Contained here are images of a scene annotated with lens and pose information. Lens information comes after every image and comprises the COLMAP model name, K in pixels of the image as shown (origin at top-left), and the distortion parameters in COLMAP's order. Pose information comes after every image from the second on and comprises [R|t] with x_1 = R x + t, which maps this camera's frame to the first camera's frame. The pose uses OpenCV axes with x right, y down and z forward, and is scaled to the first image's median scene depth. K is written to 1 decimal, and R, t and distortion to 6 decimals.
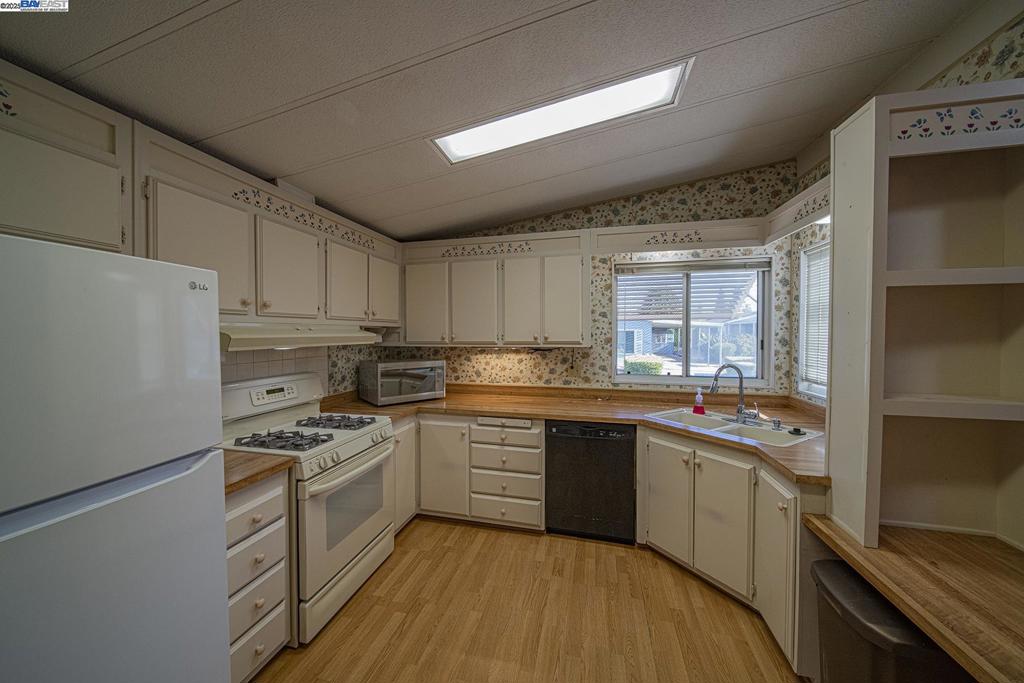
lens RADIAL K [[394.3, 0, 477.3], [0, 394.3, 338.2], [0, 0, 1]] dist [-0.000203, -0.002222]
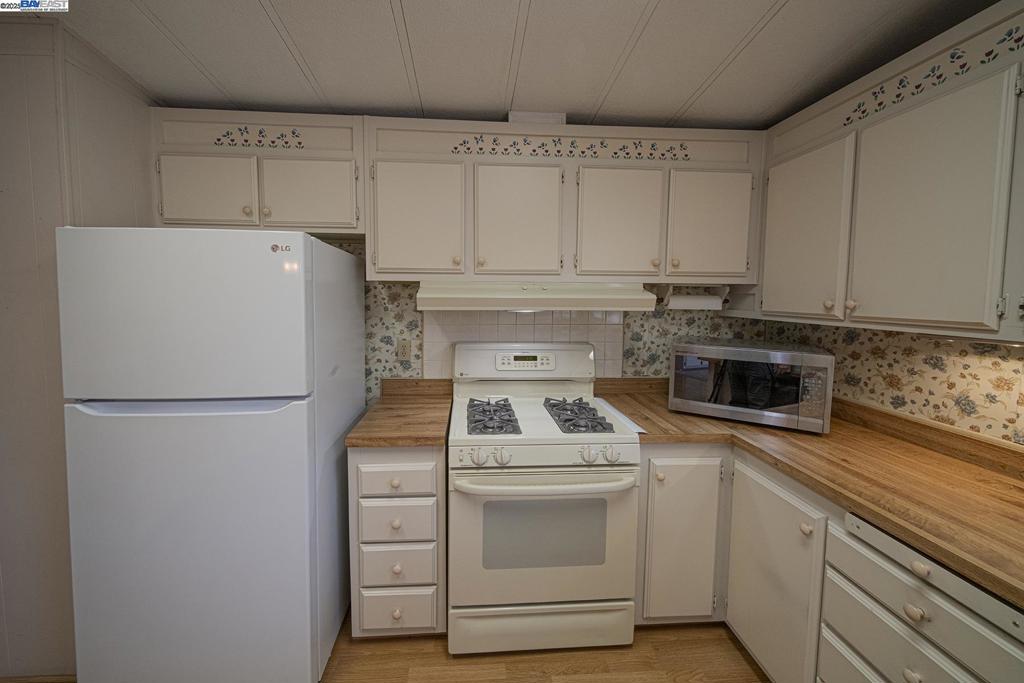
lens RADIAL K [[375.4, 0, 479.8], [0, 375.4, 318.3], [0, 0, 1]] dist [-0.001313, -0.000510]
pose [[0.336196, 0.066268, -0.939458, 0.229345], [-0.021954, 0.997802, 0.062527, -0.006993], [0.941536, -0.000396, 0.336911, 0.574561]]
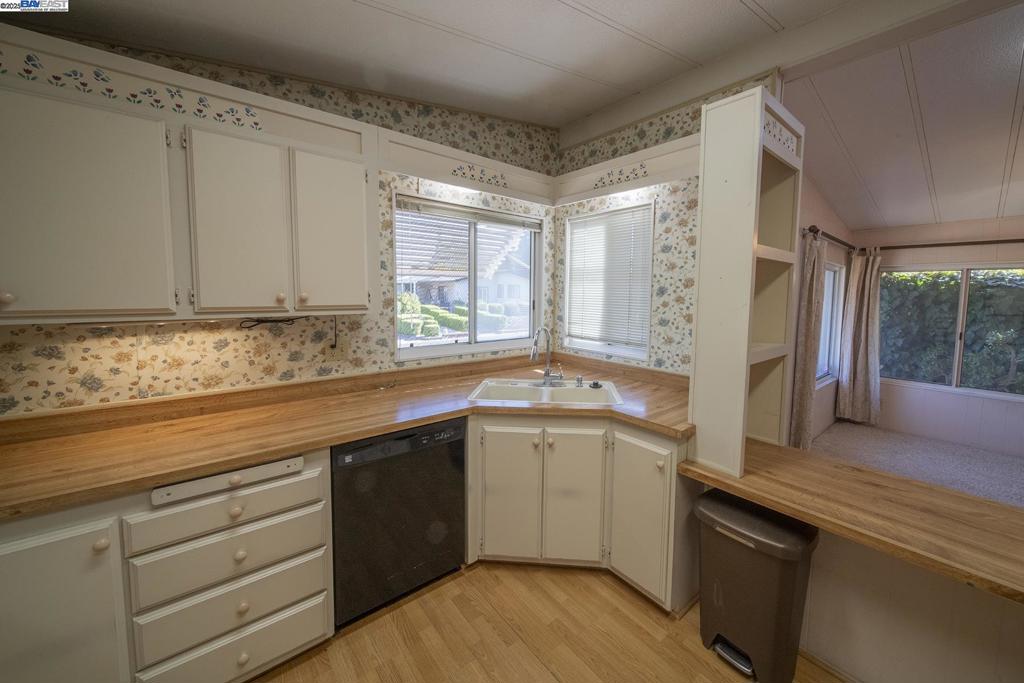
lens RADIAL K [[394.3, 0, 553.9], [0, 394.3, 320.0], [0, 0, 1]] dist [-0.000203, -0.002222]
pose [[0.495730, -0.053035, 0.866856, -0.148717], [-0.001536, 0.998079, 0.061942, -0.007890], [-0.868475, -0.032038, 0.494696, 0.463387]]
